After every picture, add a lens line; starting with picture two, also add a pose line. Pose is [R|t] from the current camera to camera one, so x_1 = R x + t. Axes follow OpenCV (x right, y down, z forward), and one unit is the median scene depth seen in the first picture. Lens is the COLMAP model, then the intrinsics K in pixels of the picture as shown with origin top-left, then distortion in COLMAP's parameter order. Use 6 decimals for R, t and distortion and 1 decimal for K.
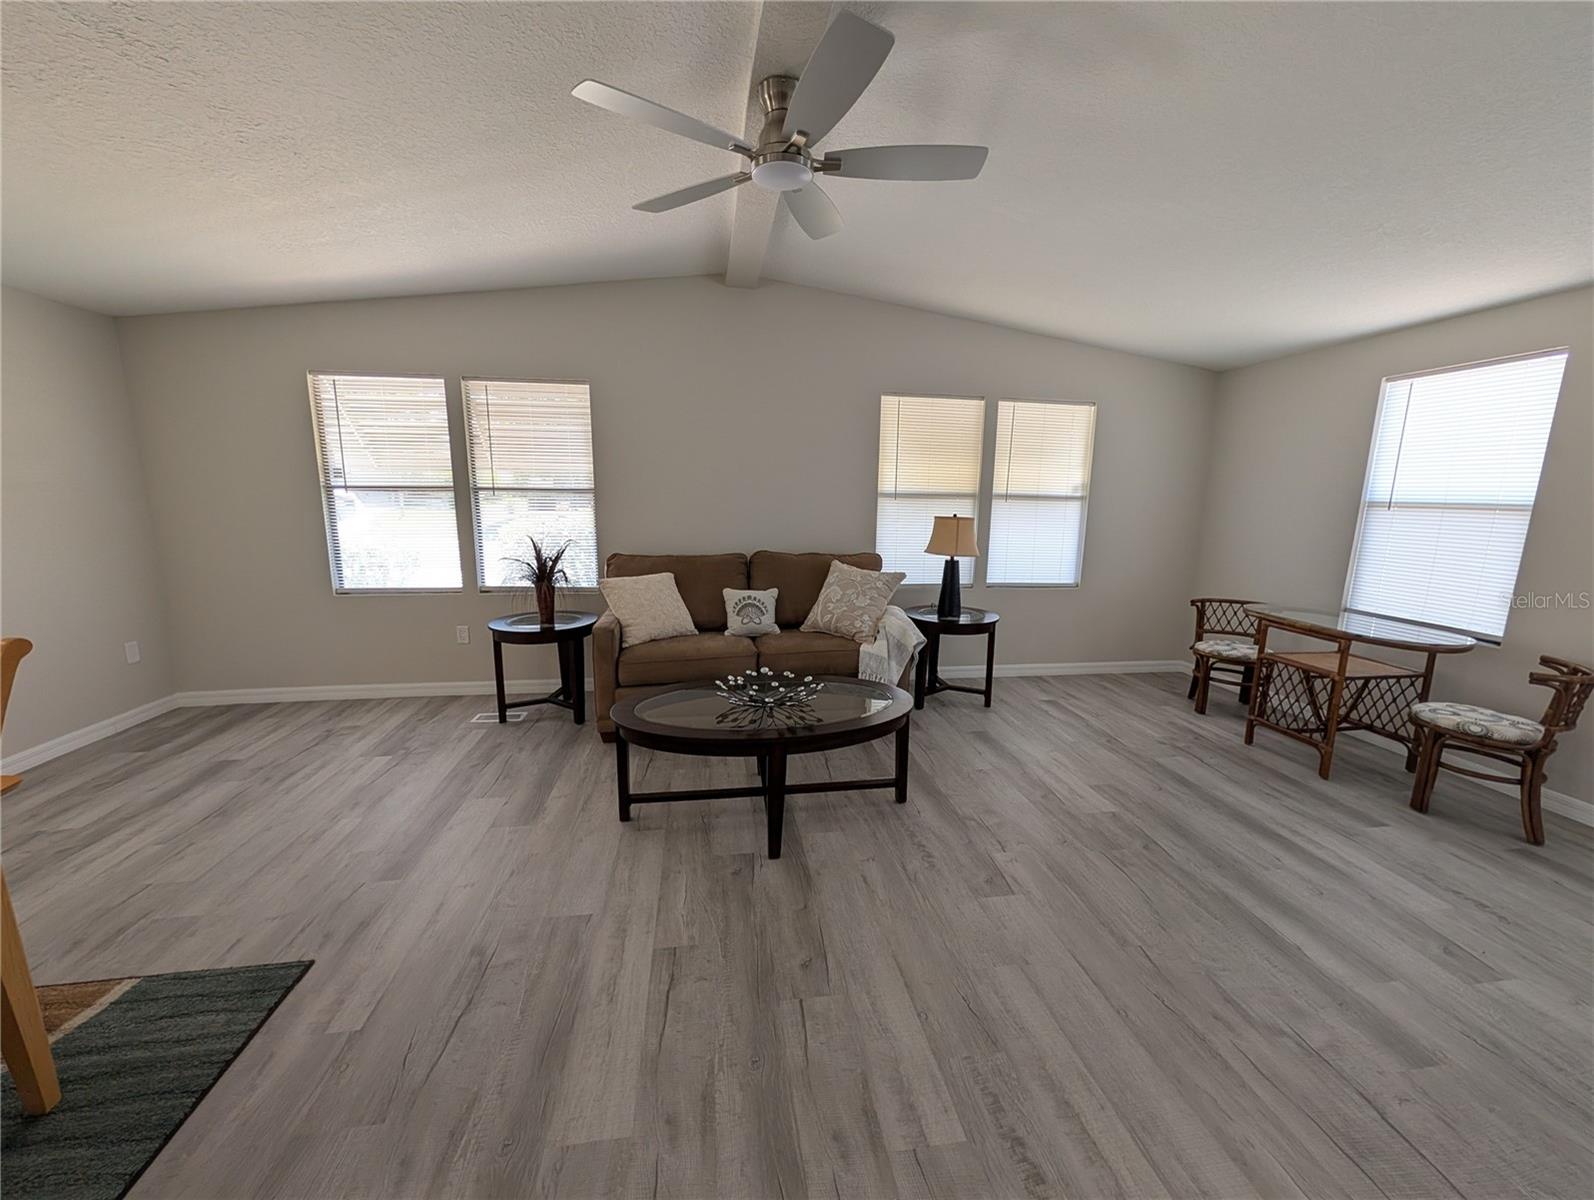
lens RADIAL K [[611.2, 0, 797.0], [0, 611.2, 600.0], [0, 0, 1]] dist [0.001808, -0.000206]
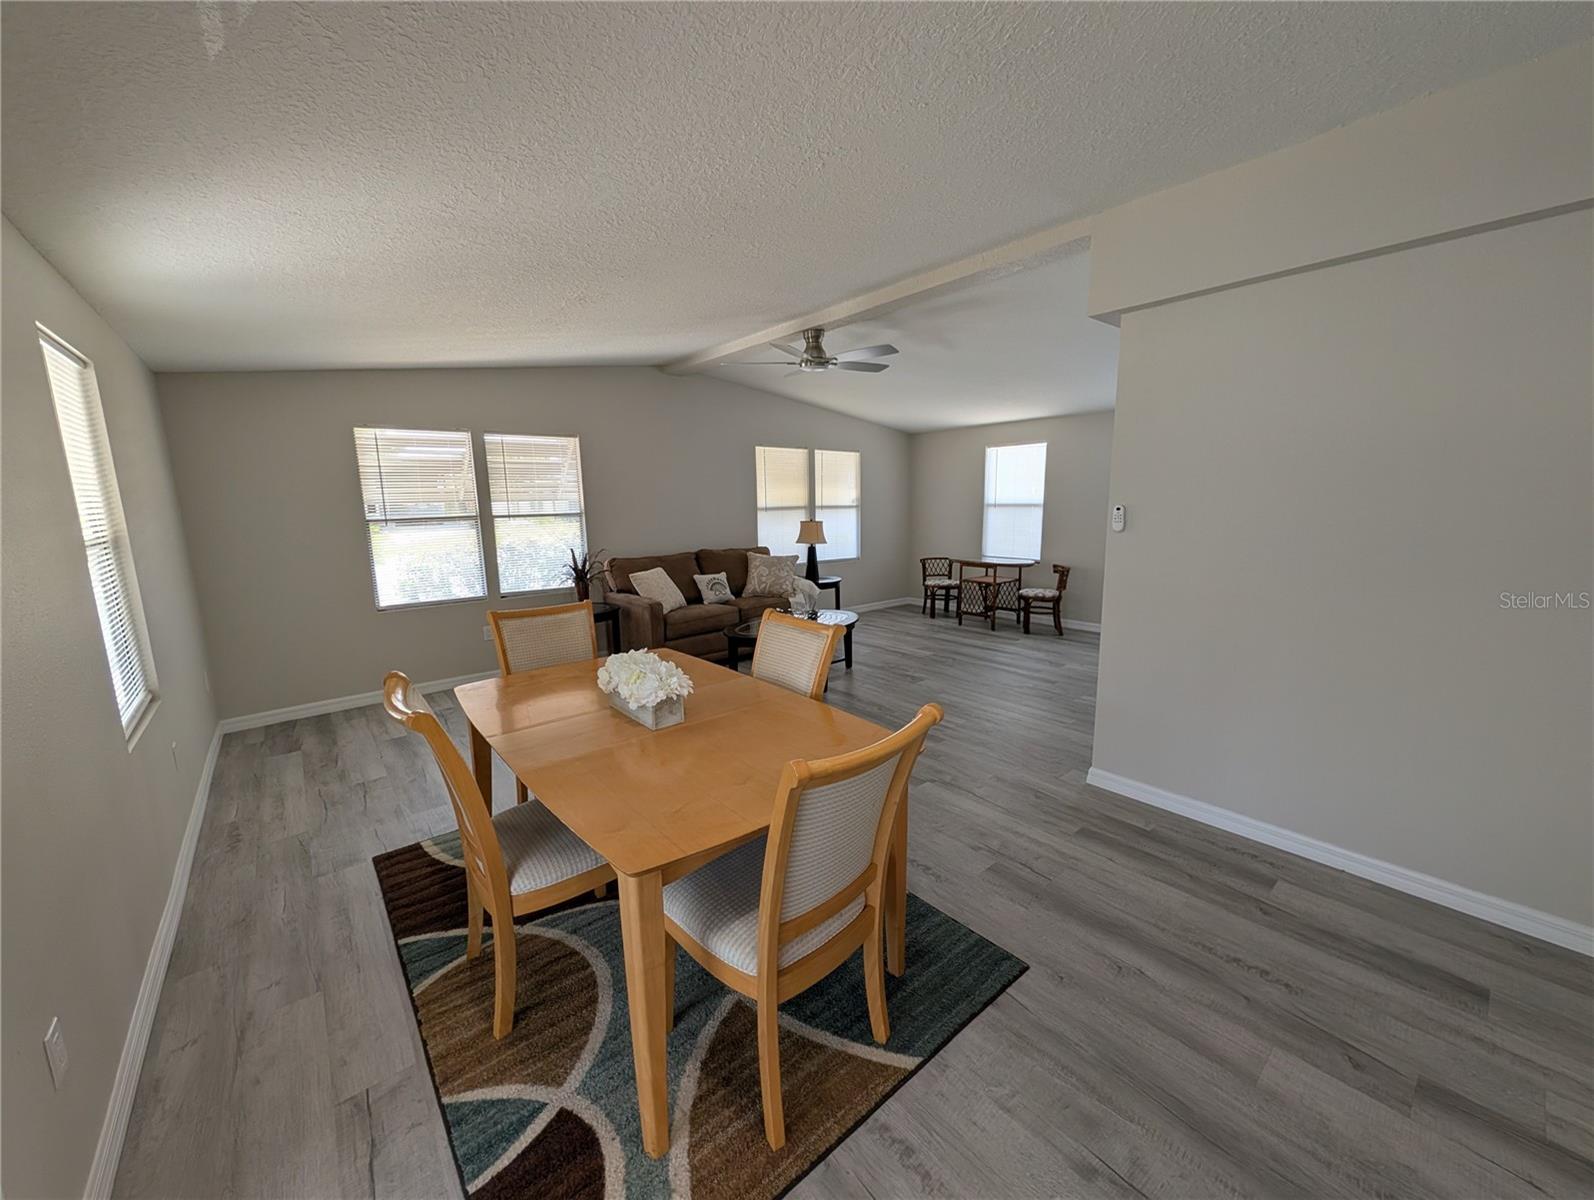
lens RADIAL K [[611.2, 0, 797.0], [0, 611.2, 600.0], [0, 0, 1]] dist [0.001808, -0.000206]
pose [[0.853581, -0.114120, 0.508307, -0.695866], [0.120370, 0.992513, 0.020696, 0.043217], [-0.506864, 0.043519, 0.860927, -0.441771]]
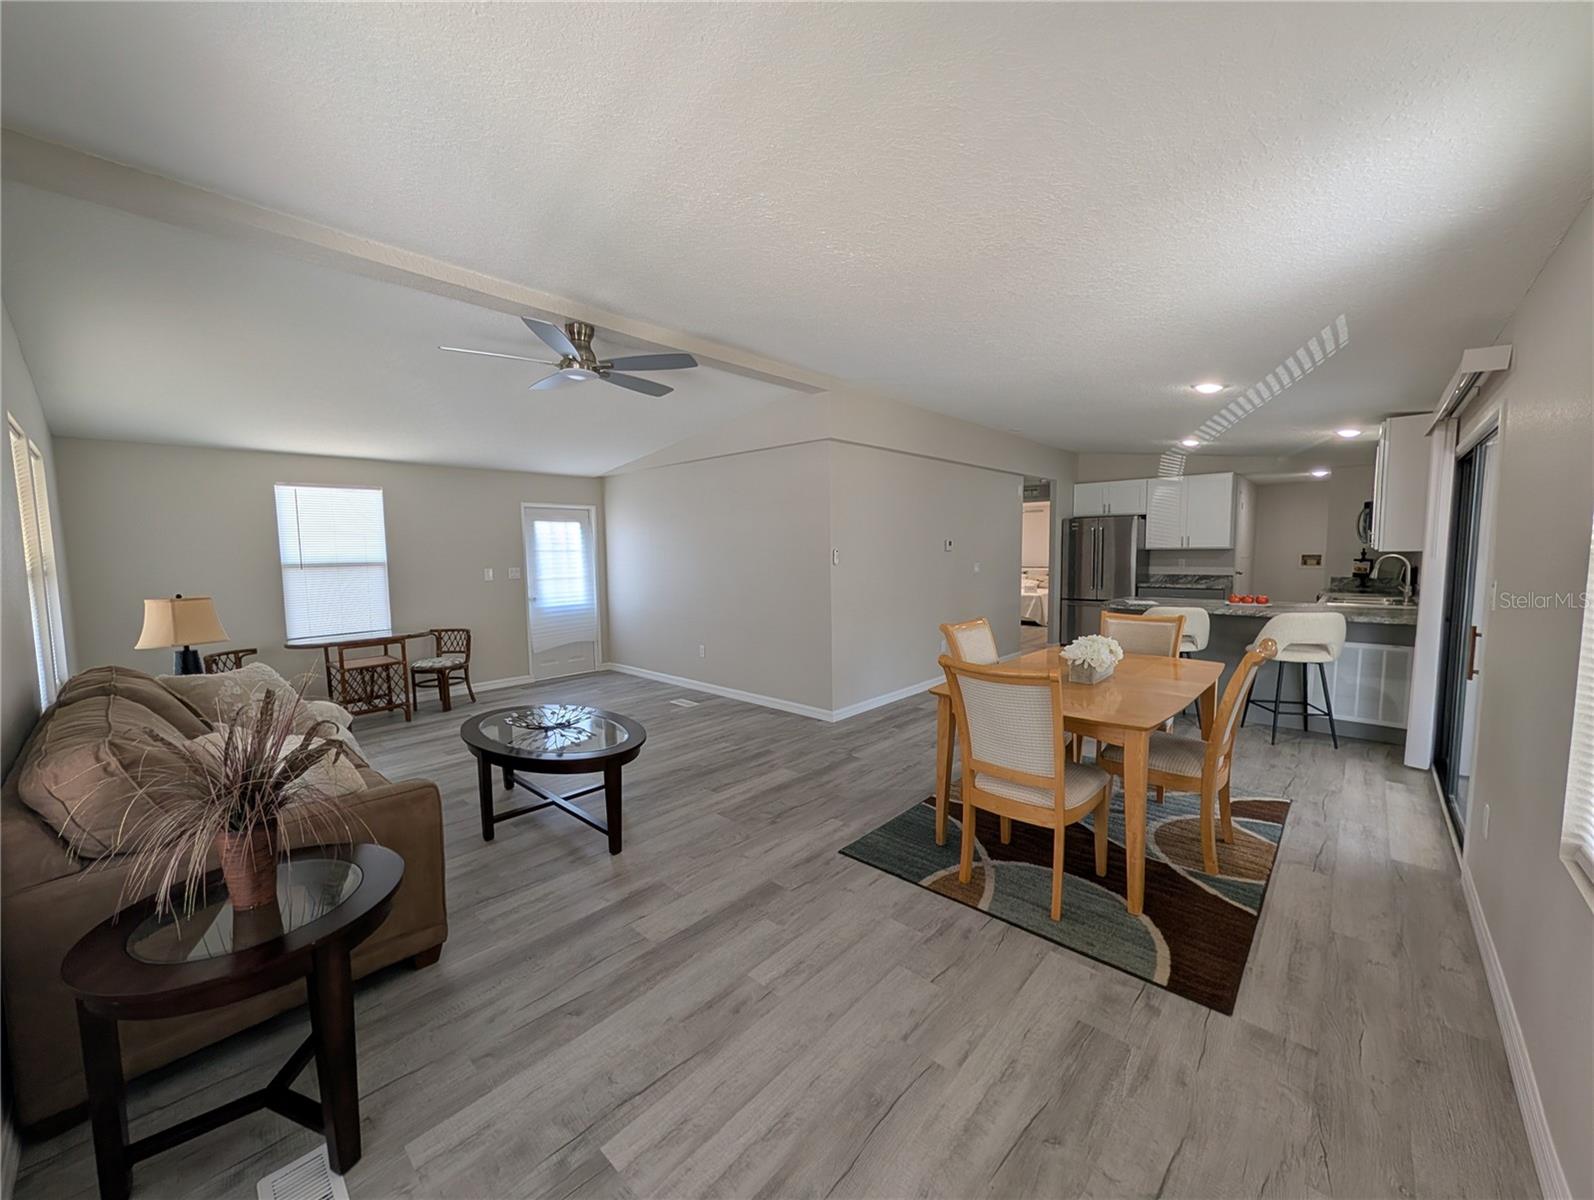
lens RADIAL K [[611.2, 0, 797.0], [0, 611.2, 600.0], [0, 0, 1]] dist [0.001808, -0.000206]
pose [[-0.621916, -0.069359, 0.780006, -0.934883], [0.146793, 0.968087, 0.203125, -0.188603], [-0.769202, 0.240826, -0.591887, 0.909216]]
